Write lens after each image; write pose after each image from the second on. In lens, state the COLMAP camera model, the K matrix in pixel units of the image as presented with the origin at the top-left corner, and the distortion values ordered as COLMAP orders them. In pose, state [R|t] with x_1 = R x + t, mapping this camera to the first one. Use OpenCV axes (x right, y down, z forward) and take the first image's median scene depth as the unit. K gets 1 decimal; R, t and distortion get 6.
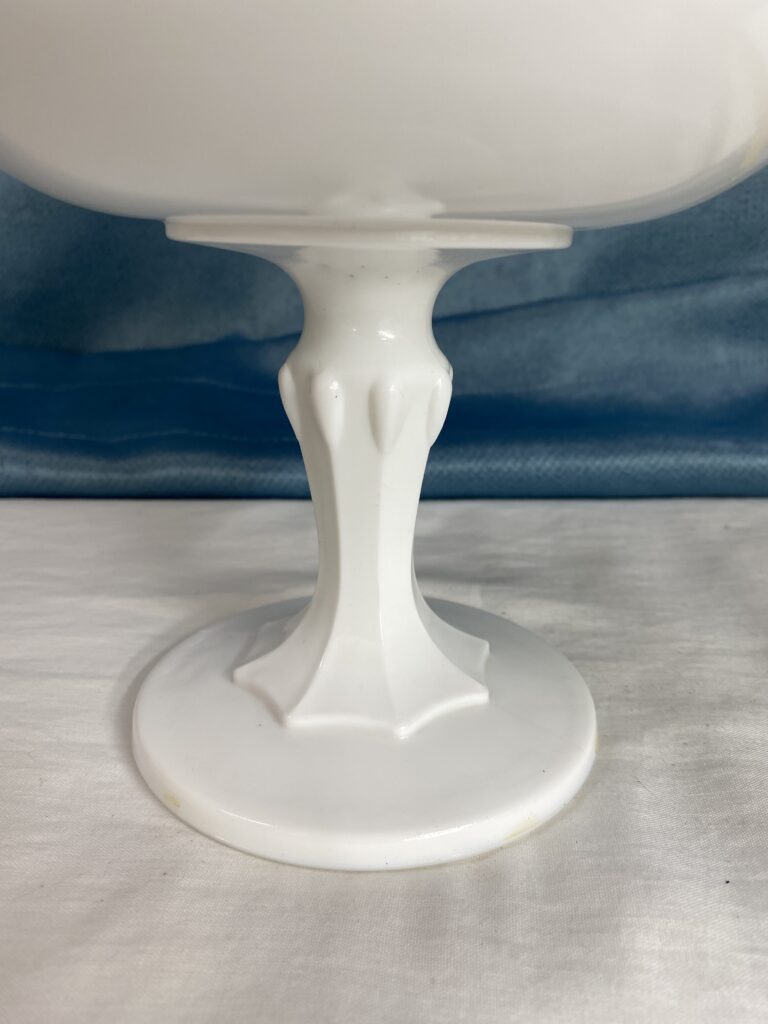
lens RADIAL K [[823.9, 0, 385.2], [0, 823.9, 513.1], [0, 0, 1]] dist [0.001921, -0.013610]
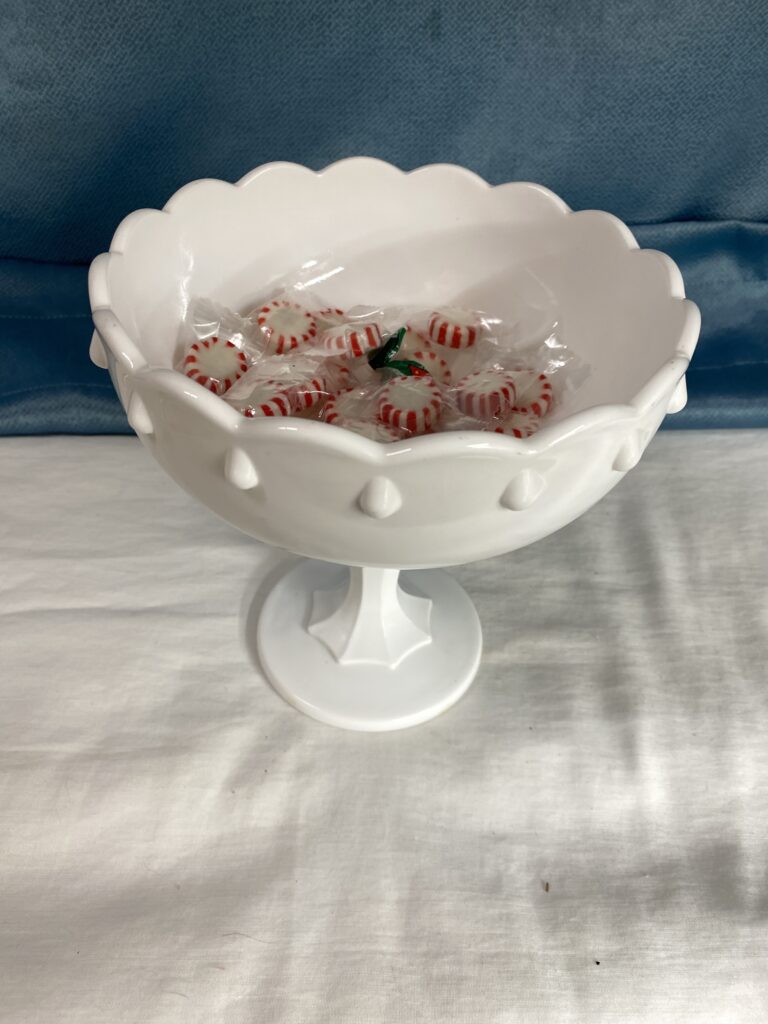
lens RADIAL K [[794.2, 0, 377.7], [0, 794.2, 511.7], [0, 0, 1]] dist [0.002600, -0.007249]
pose [[0.996529, -0.019018, 0.081050, -0.123713], [-0.016145, 0.910926, 0.412255, -0.658965], [-0.081671, -0.412132, 0.907456, -0.499496]]
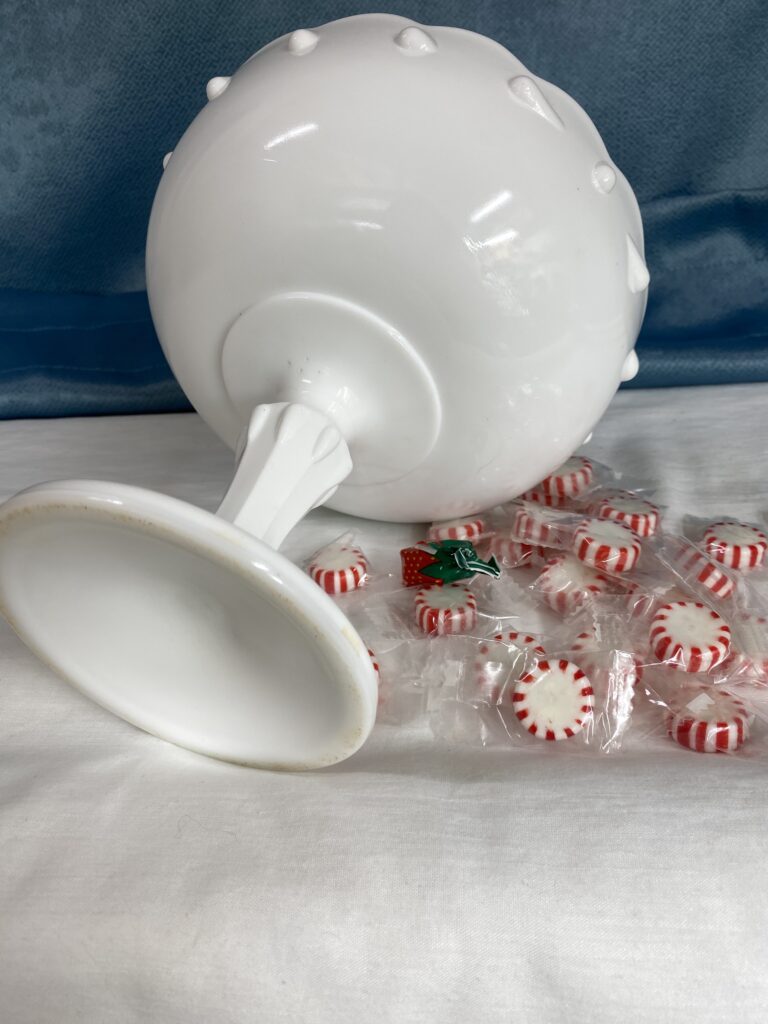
lens RADIAL K [[823.9, 0, 382.0], [0, 823.9, 520.0], [0, 0, 1]] dist [0.001921, -0.013610]
pose [[0.998564, -0.043250, -0.031605, 0.159592], [0.047525, 0.987511, 0.150213, -0.041378], [0.024714, -0.151499, 0.988148, -0.541516]]
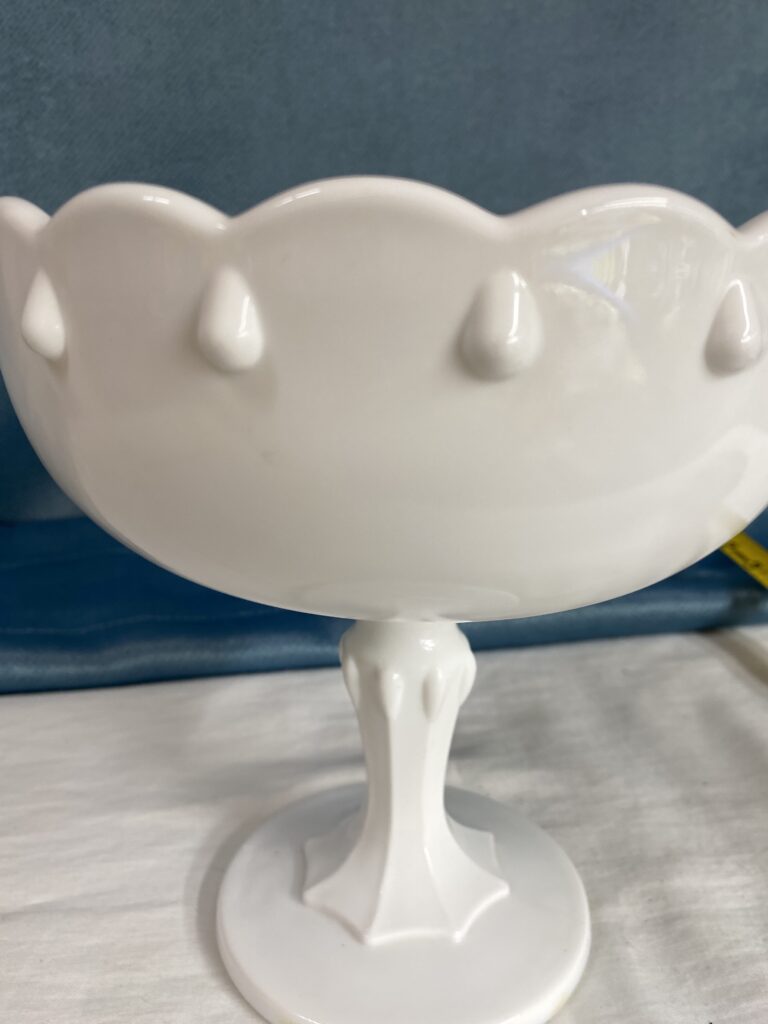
lens RADIAL K [[816.6, 0, 381.3], [0, 816.6, 509.8], [0, 0, 1]] dist [-0.005430, -0.007679]
pose [[0.978981, -0.057324, 0.195731, -0.206599], [0.069004, 0.996187, -0.053382, -0.226456], [-0.191924, 0.065767, 0.979204, -0.176607]]
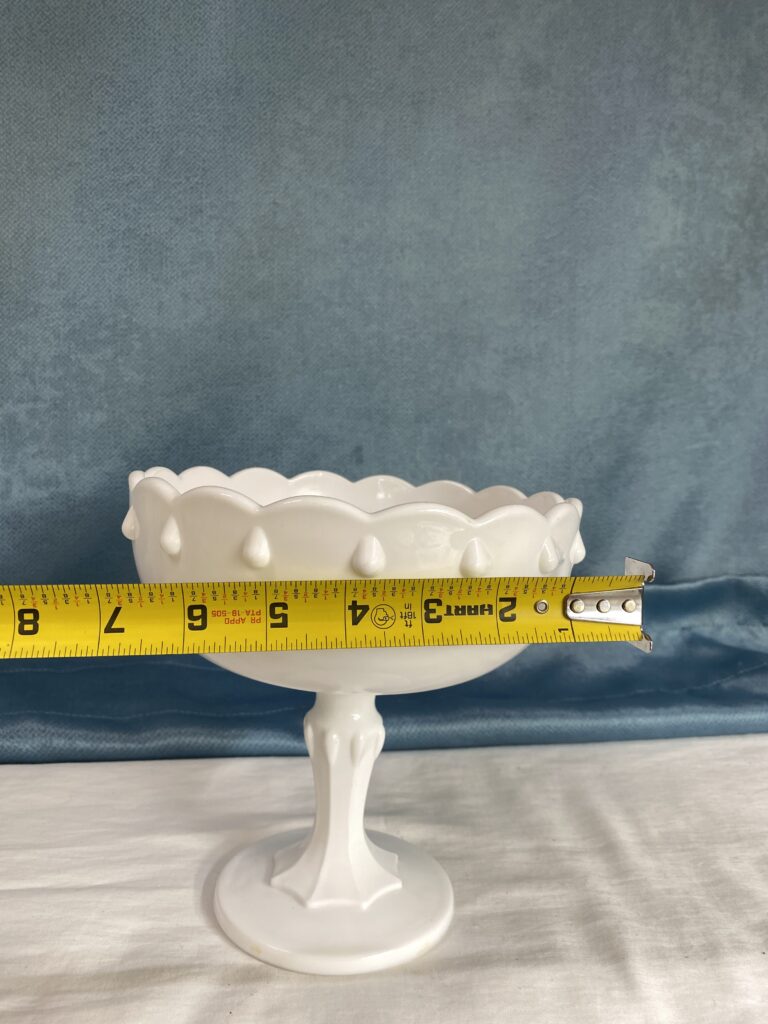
lens RADIAL K [[794.2, 0, 389.5], [0, 794.2, 513.4], [0, 0, 1]] dist [0.002600, -0.007249]
pose [[0.978346, 0.025818, 0.205358, -0.238417], [0.020913, 0.974781, -0.222181, -0.168232], [-0.205915, 0.221665, 0.953134, -0.764066]]
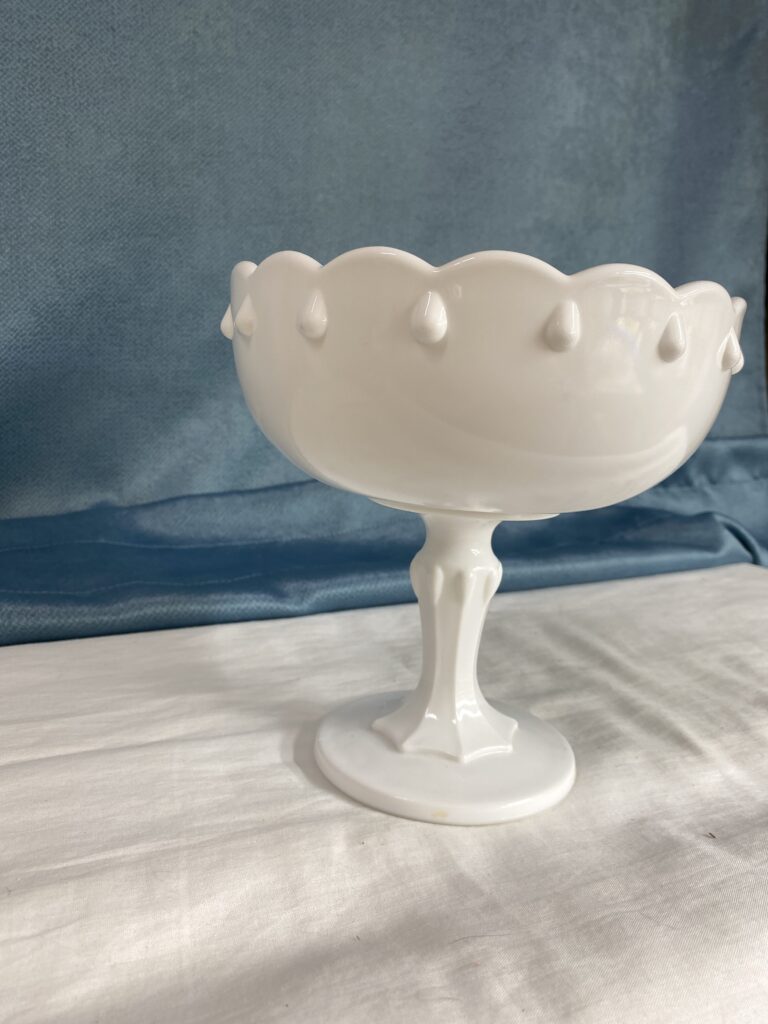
lens RADIAL K [[794.2, 0, 387.4], [0, 794.2, 494.3], [0, 0, 1]] dist [0.002600, -0.007249]
pose [[0.877853, -0.023258, 0.478365, -0.724433], [0.103310, 0.984501, -0.141719, -0.016637], [-0.467655, 0.173828, 0.866650, -0.512033]]
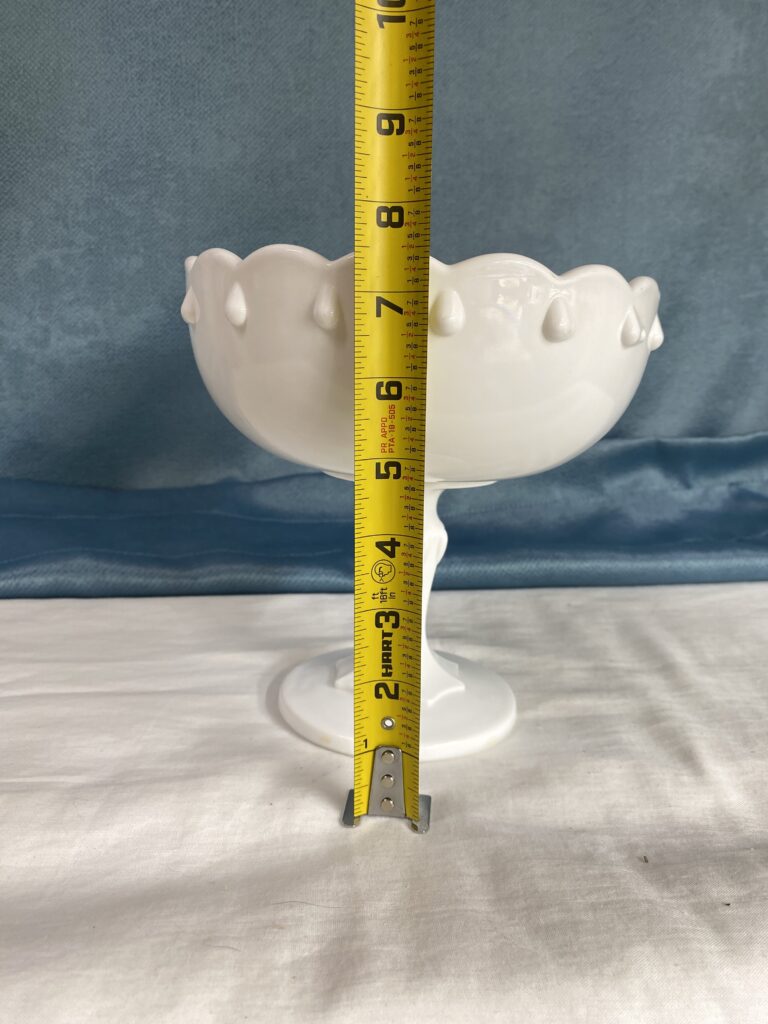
lens RADIAL K [[794.2, 0, 392.2], [0, 794.2, 500.3], [0, 0, 1]] dist [0.002600, -0.007249]
pose [[0.982751, 0.001132, 0.184928, -0.299916], [0.023823, 0.990875, -0.132664, 0.015079], [-0.183391, 0.134782, 0.973756, -0.676716]]
